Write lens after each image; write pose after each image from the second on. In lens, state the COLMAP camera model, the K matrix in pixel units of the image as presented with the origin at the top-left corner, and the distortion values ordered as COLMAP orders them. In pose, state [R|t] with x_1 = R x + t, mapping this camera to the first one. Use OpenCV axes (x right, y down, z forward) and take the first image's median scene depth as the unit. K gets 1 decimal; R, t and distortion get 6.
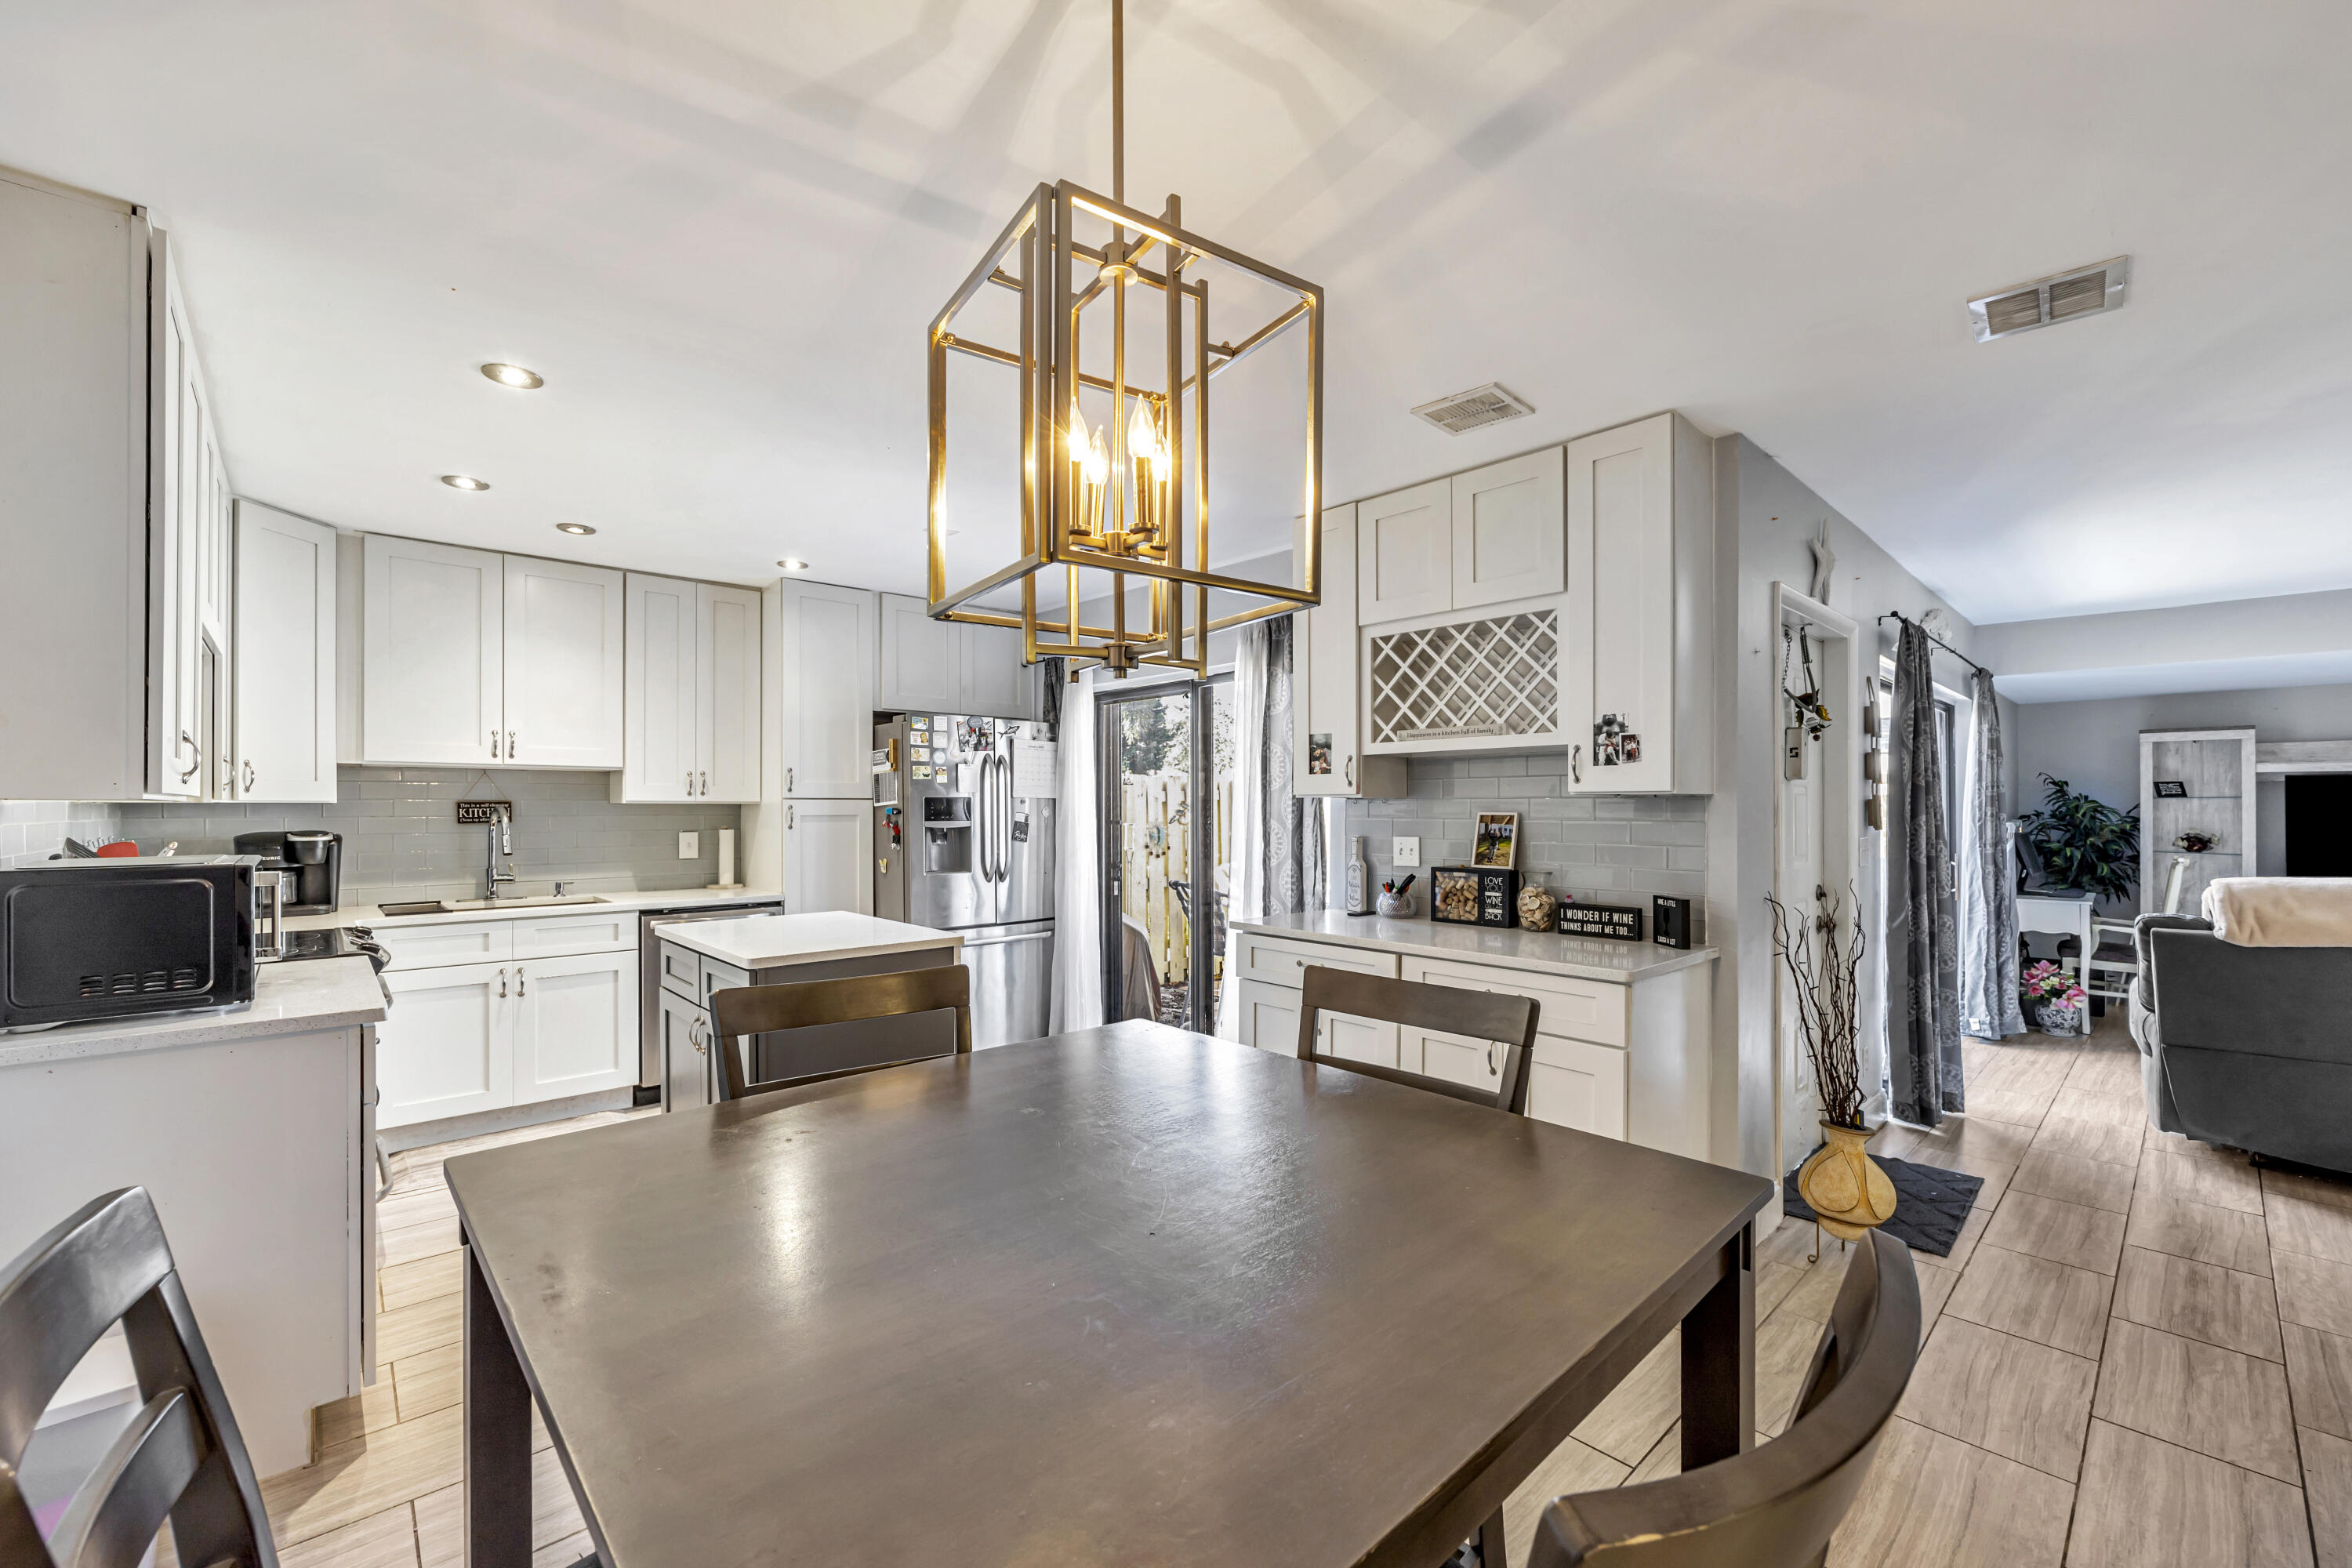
lens RADIAL K [[955.6, 0, 1172.8], [0, 955.6, 803.9], [0, 0, 1]] dist [-0.003599, -0.000070]
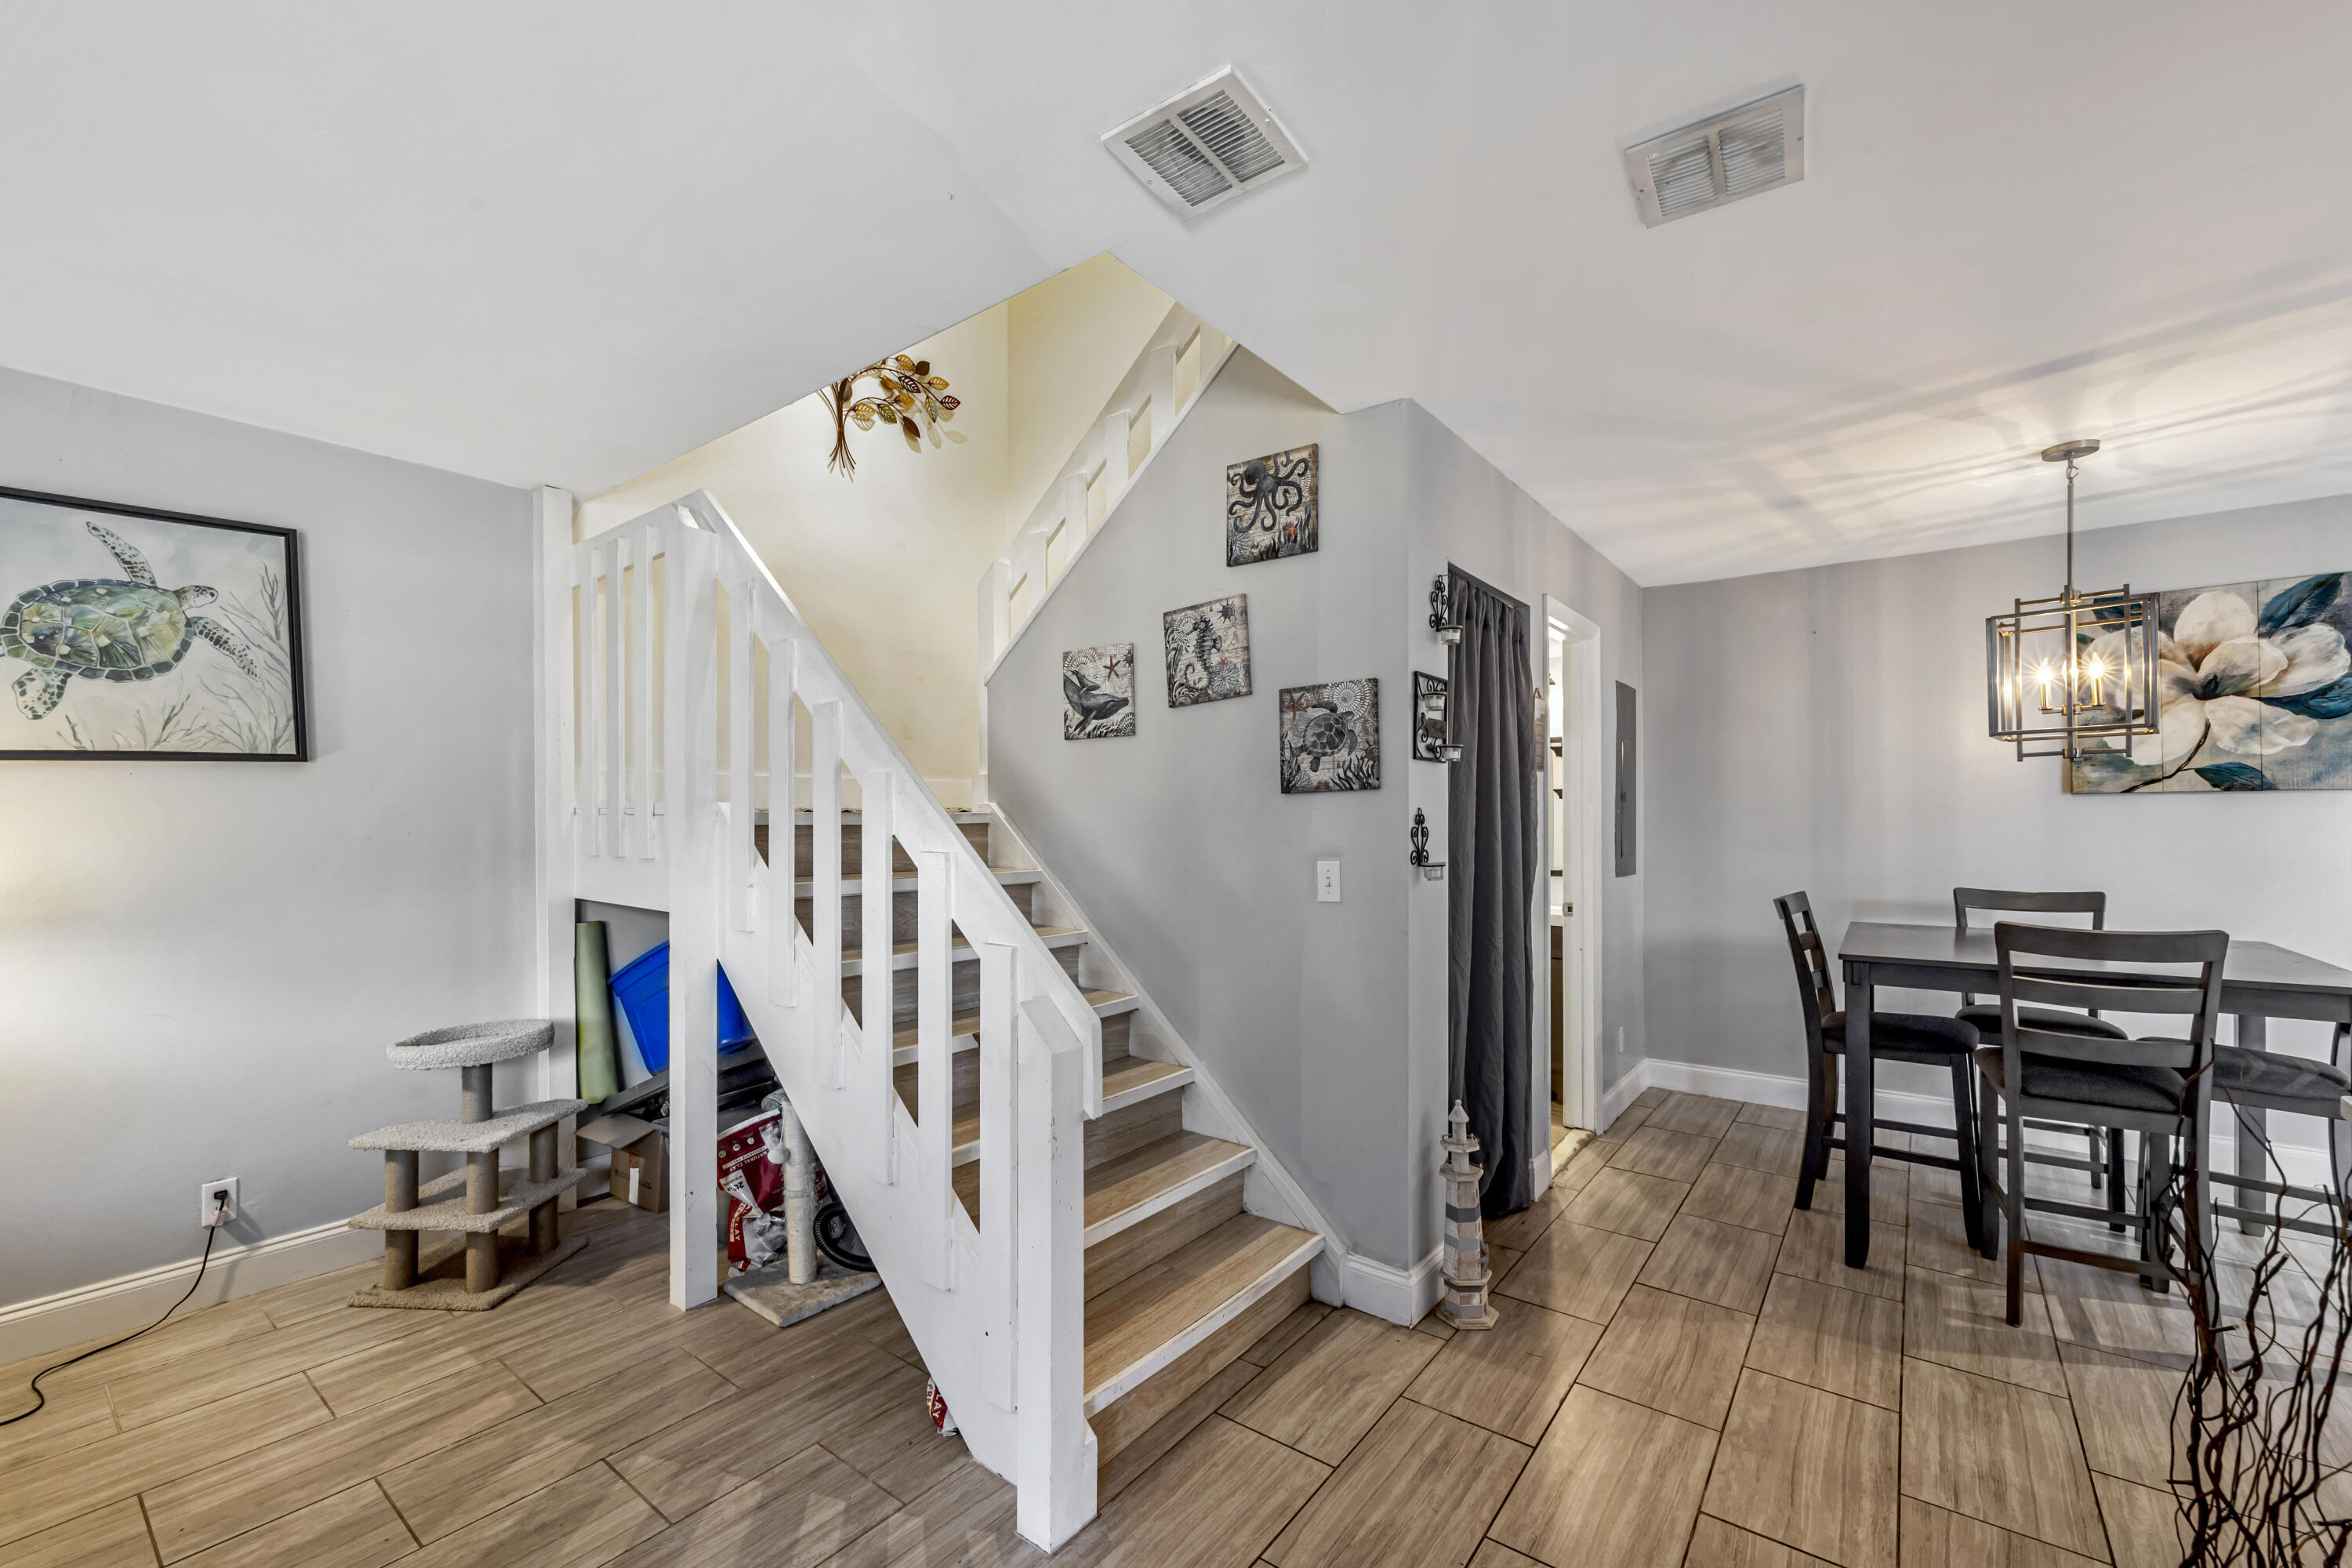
lens RADIAL K [[955.6, 0, 1176.9], [0, 955.6, 814.2], [0, 0, 1]] dist [-0.003599, -0.000070]
pose [[-0.984910, 0.002312, -0.173050, 0.719689], [0.003150, 0.999985, -0.004568, 0.002740], [0.173037, -0.005044, -0.984902, 0.819500]]
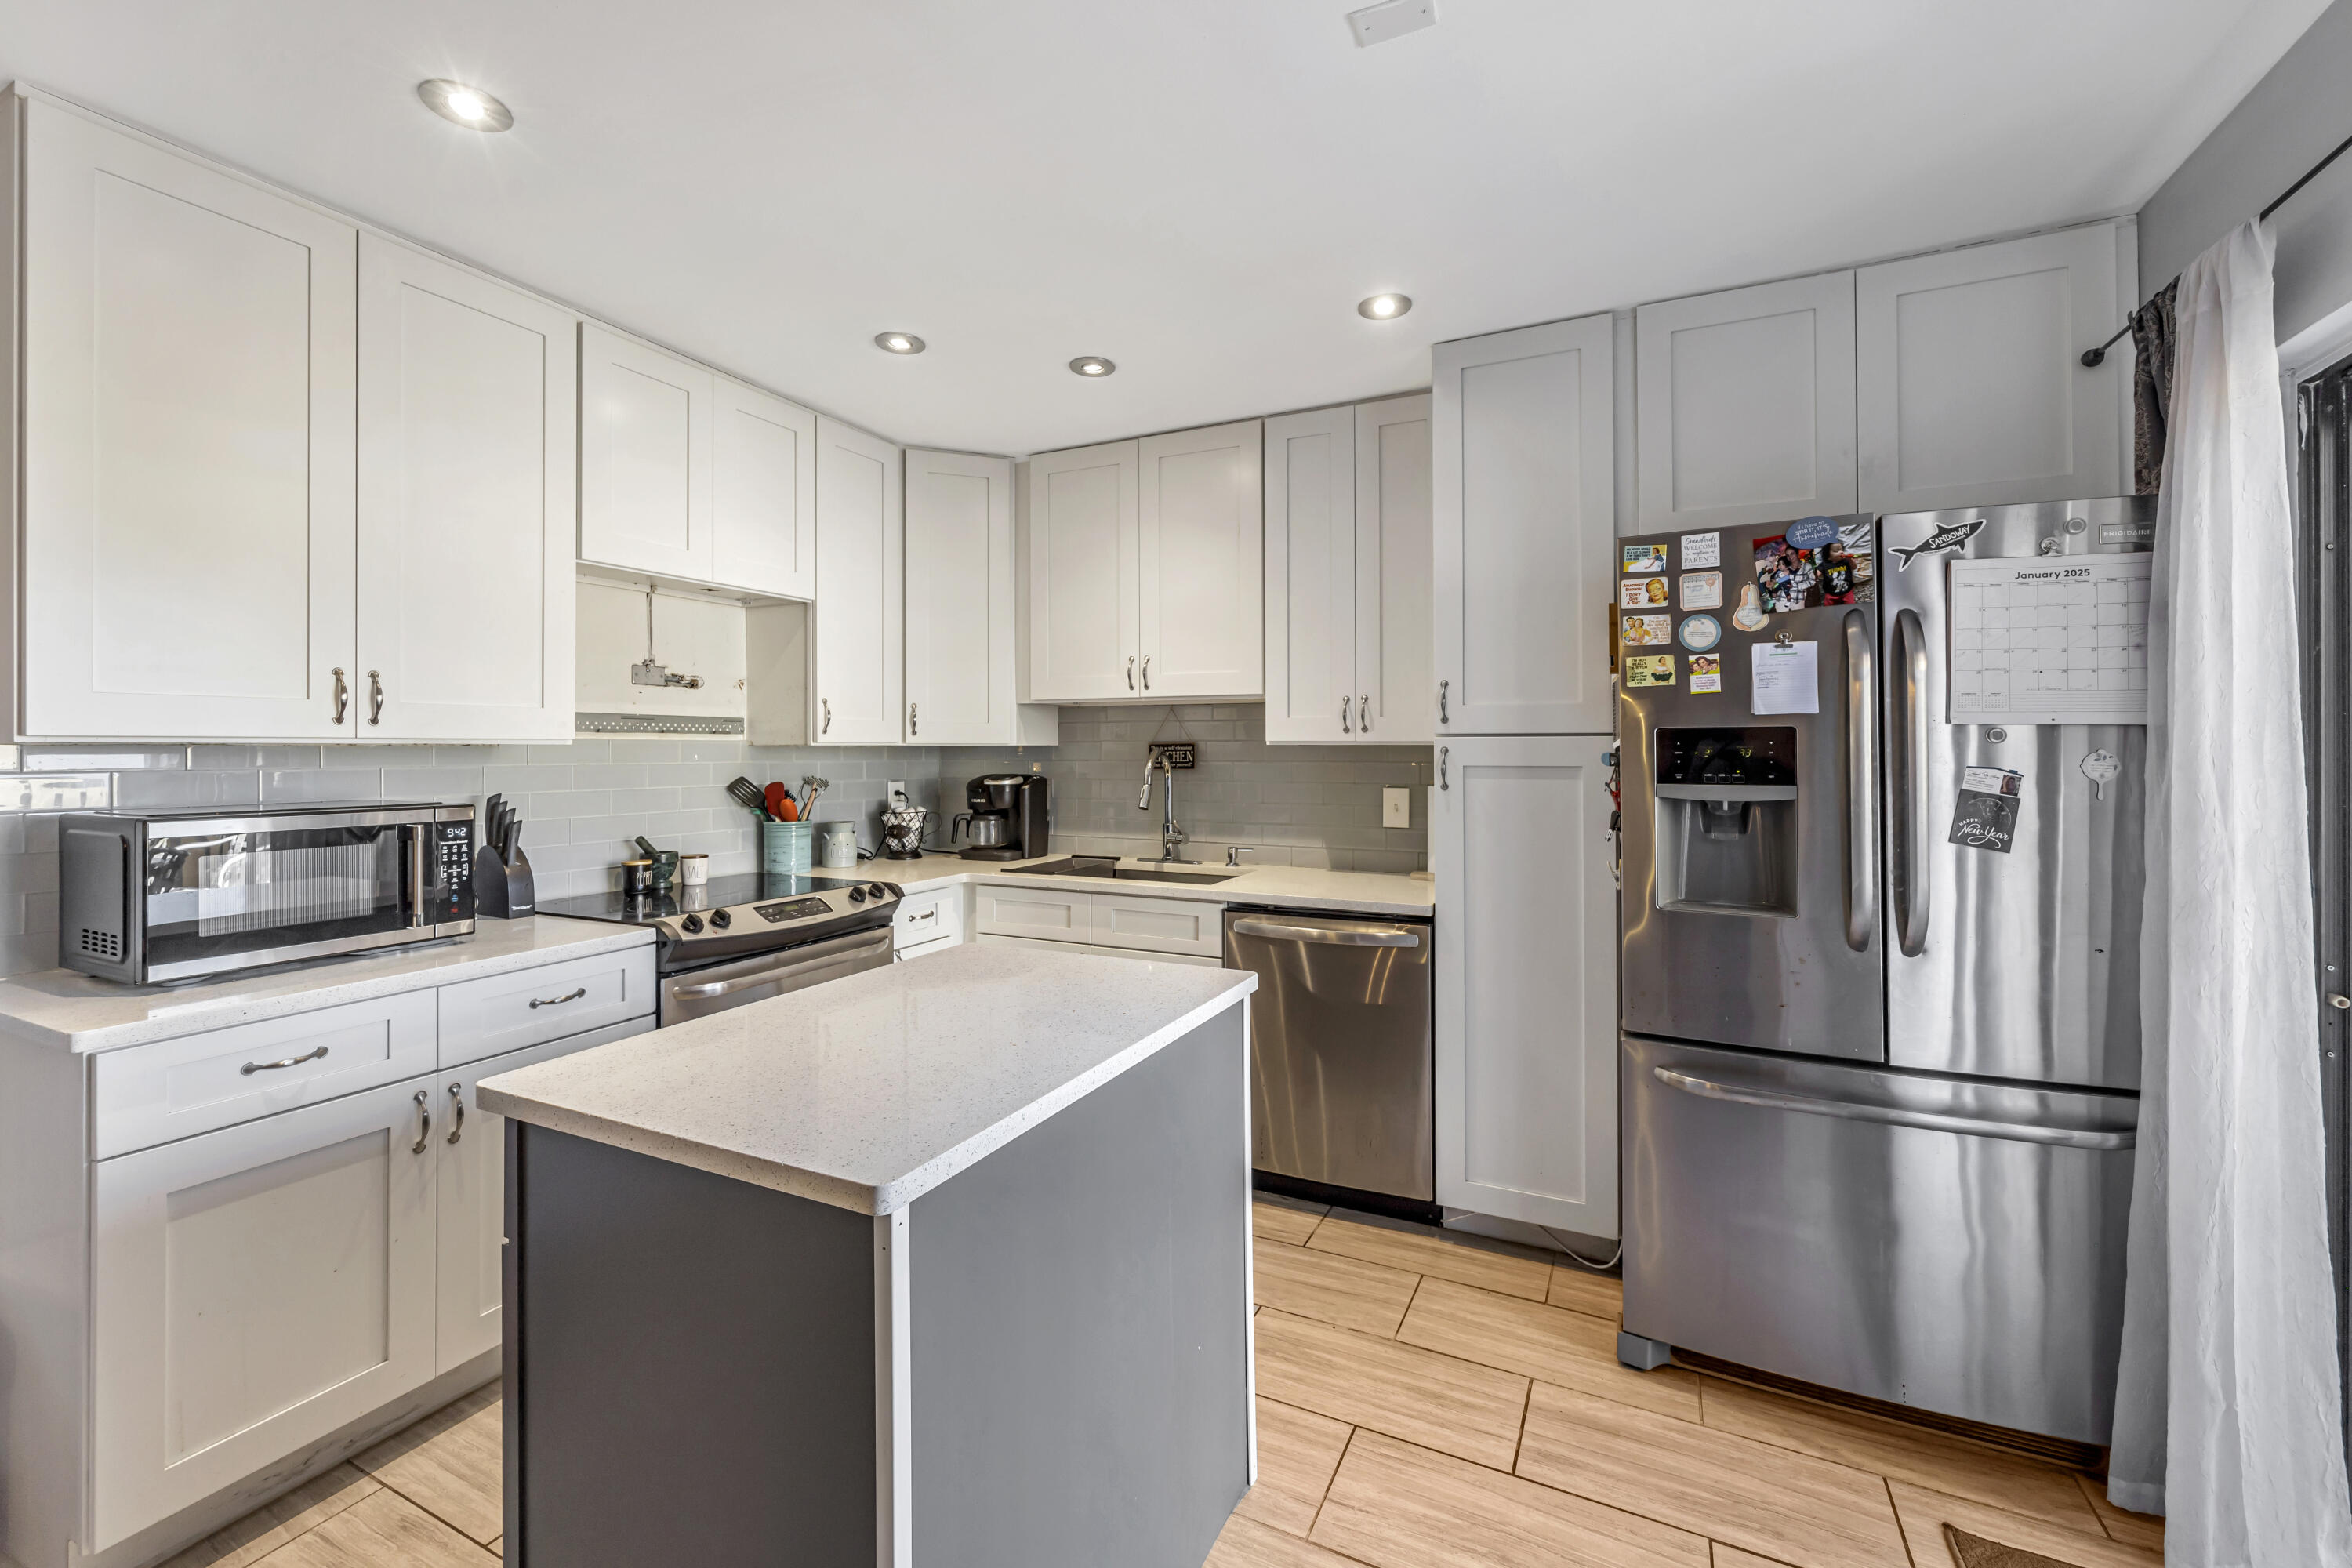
lens RADIAL K [[955.6, 0, 1183.7], [0, 955.6, 739.7], [0, 0, 1]] dist [-0.003599, -0.000070]
pose [[0.378671, -0.008234, -0.925495, 0.064191], [0.002596, 0.999966, -0.007834, 0.001044], [0.925528, 0.000564, 0.378680, 0.697128]]
